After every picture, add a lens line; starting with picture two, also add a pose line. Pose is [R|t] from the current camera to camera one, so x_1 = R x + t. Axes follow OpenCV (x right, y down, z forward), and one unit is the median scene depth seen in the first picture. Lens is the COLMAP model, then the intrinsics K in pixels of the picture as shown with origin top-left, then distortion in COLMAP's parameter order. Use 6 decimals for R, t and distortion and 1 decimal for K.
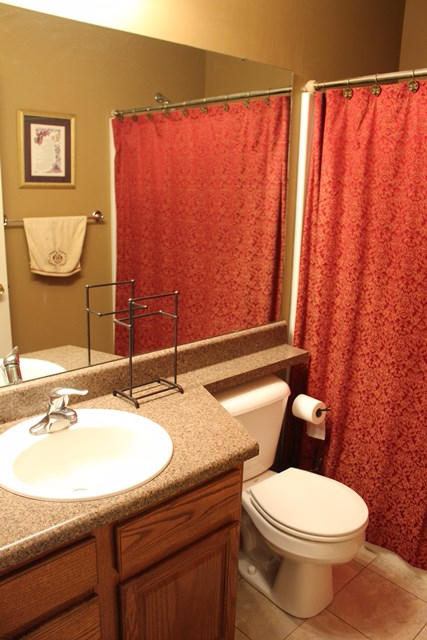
lens RADIAL K [[530.6, 0, 213.8], [0, 530.6, 323.1], [0, 0, 1]] dist [-0.166052, 0.135852]
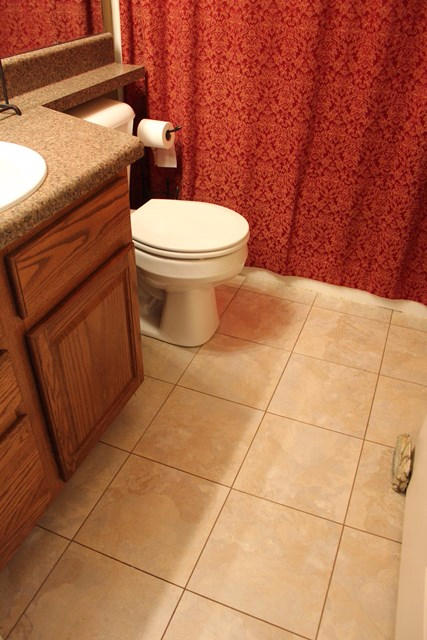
lens RADIAL K [[530.6, 0, 213.8], [0, 530.6, 323.1], [0, 0, 1]] dist [-0.166052, 0.135852]
pose [[0.908027, -0.264182, 0.325106, -0.105165], [0.120288, 0.907823, 0.401731, 0.119789], [-0.401269, -0.325676, 0.856107, 0.112252]]
